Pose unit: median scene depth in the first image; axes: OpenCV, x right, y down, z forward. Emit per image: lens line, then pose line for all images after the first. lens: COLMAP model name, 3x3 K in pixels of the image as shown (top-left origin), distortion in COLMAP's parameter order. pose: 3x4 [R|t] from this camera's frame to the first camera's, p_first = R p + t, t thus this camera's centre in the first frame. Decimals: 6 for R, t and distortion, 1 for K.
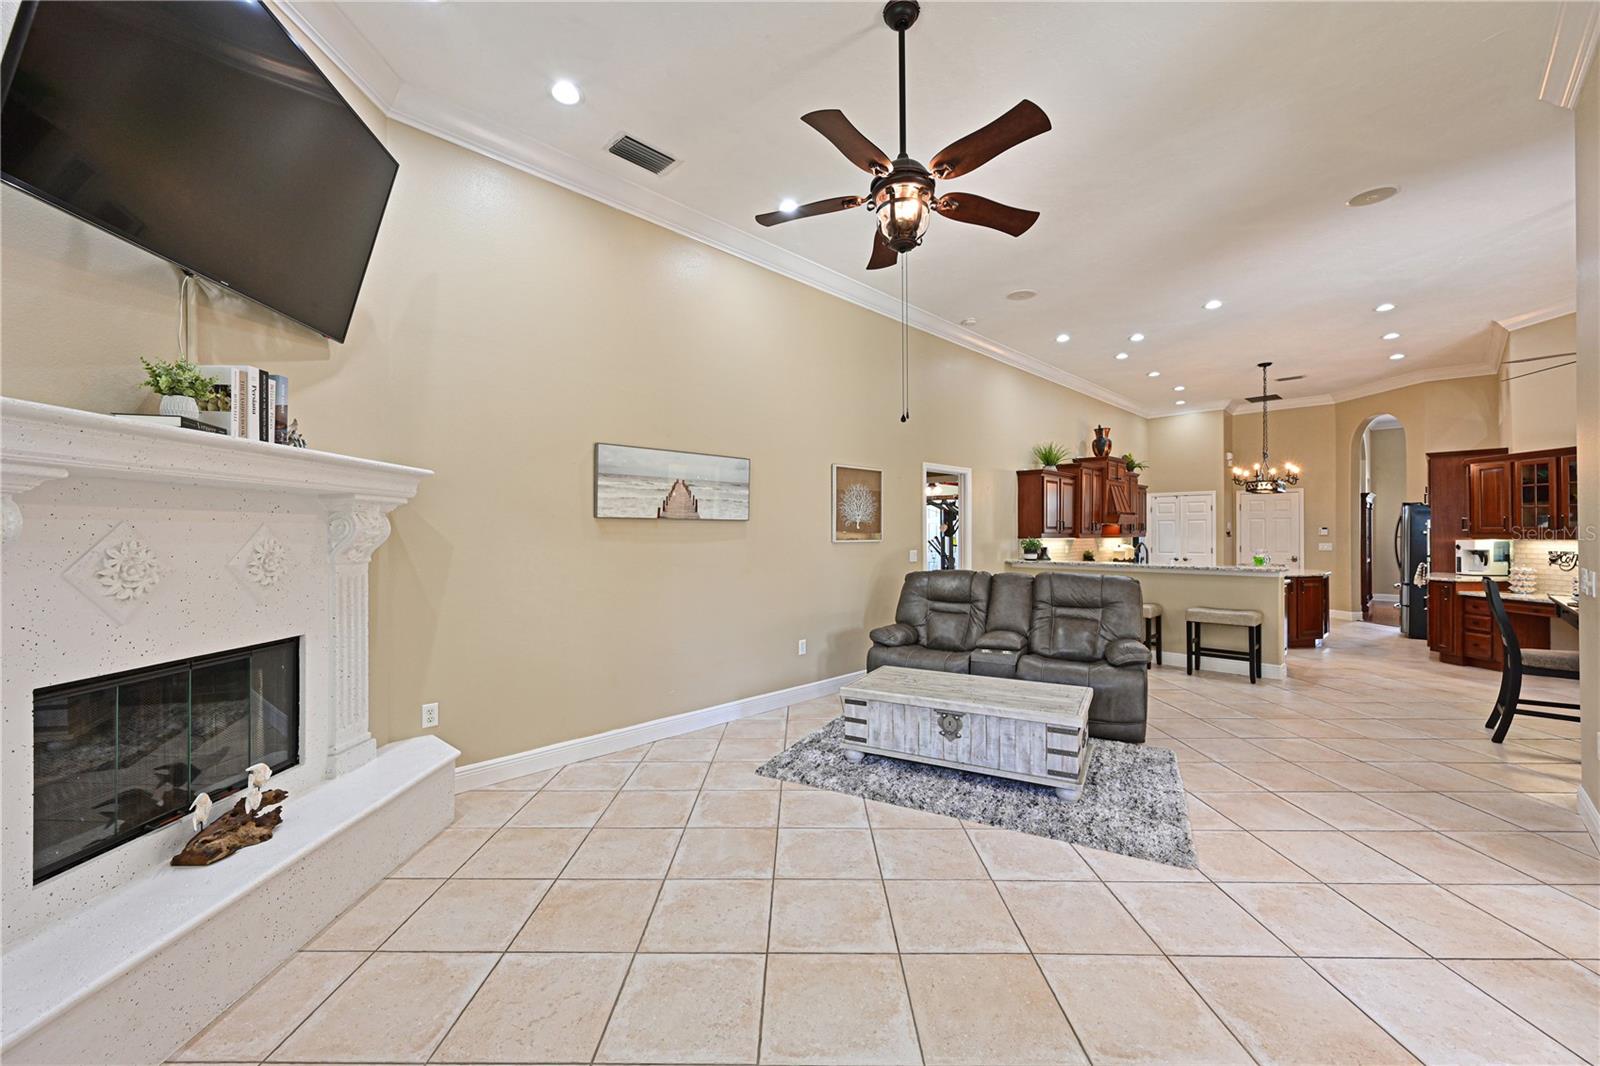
lens RADIAL K [[629.7, 0, 810.9], [0, 629.7, 541.4], [0, 0, 1]] dist [0.004197, -0.000076]
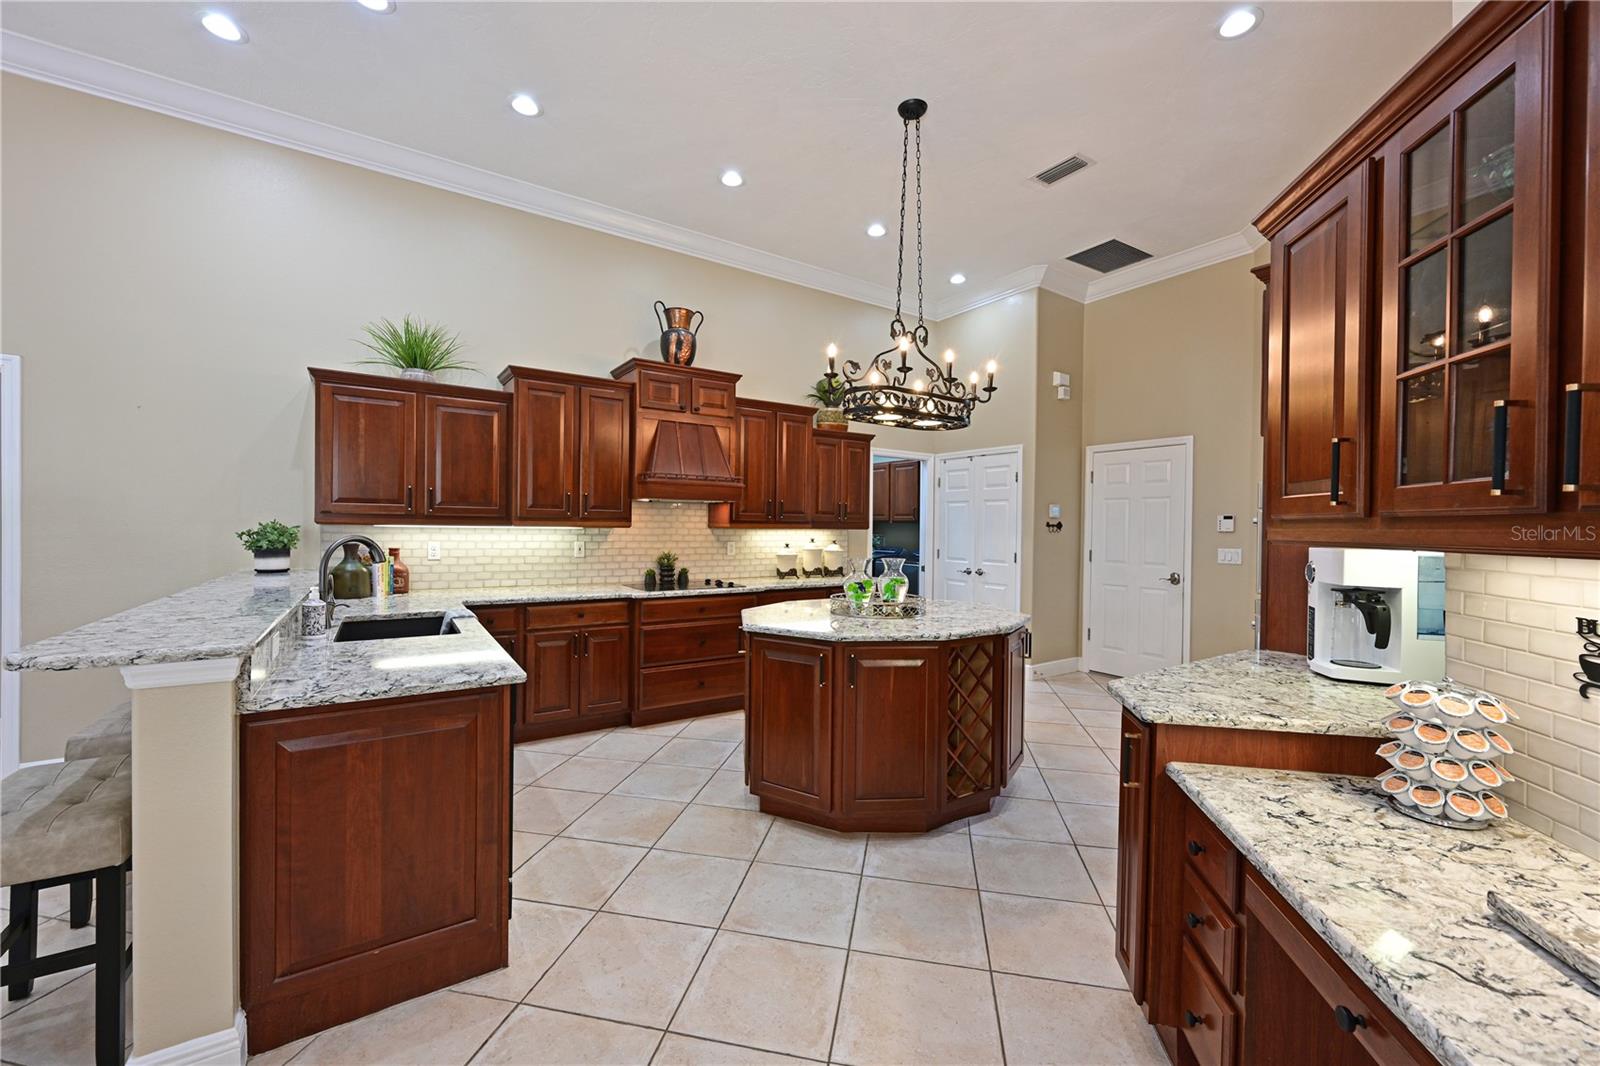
lens RADIAL K [[629.7, 0, 792.4], [0, 629.7, 542.1], [0, 0, 1]] dist [0.004197, -0.000076]
pose [[0.980417, 0.021028, -0.195804, 0.788176], [-0.018101, 0.999696, 0.016728, -0.005183], [0.196097, -0.012856, 0.980500, 0.625560]]
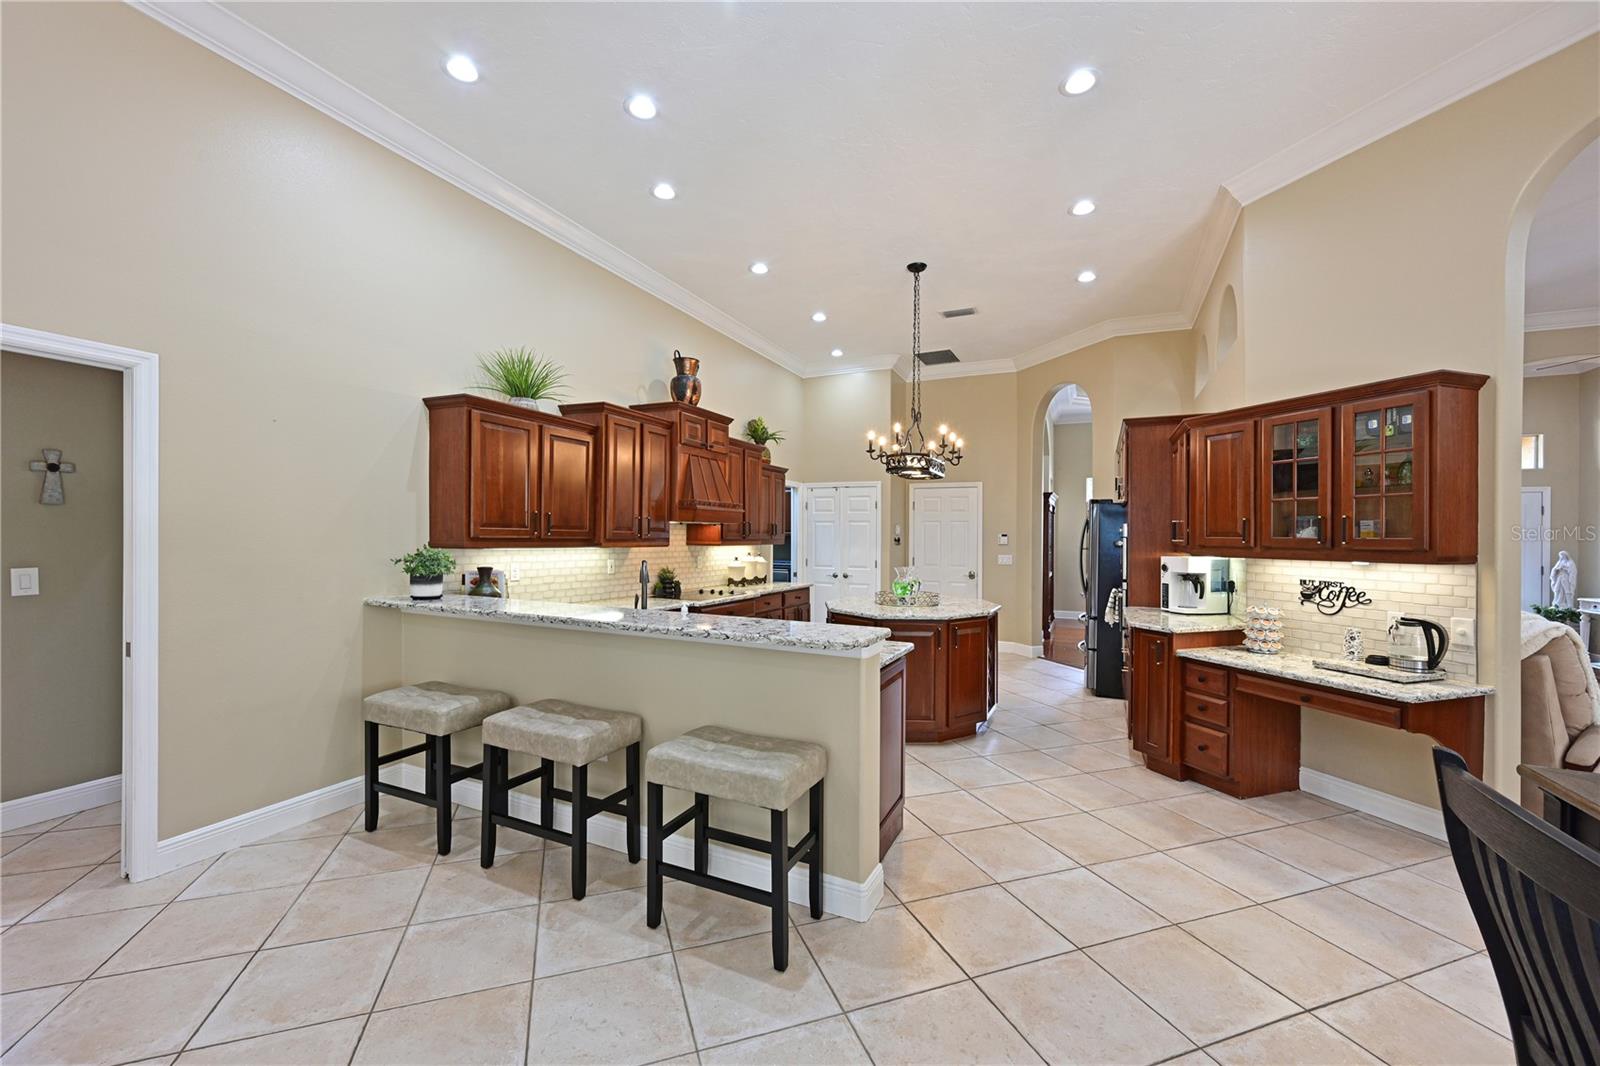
lens RADIAL K [[629.7, 0, 797.9], [0, 629.7, 541.5], [0, 0, 1]] dist [0.004197, -0.000076]
pose [[0.942909, 0.010871, 0.332874, 0.439353], [-0.010104, 0.999941, -0.004033, -0.010086], [-0.332898, 0.000439, 0.942963, 0.493918]]
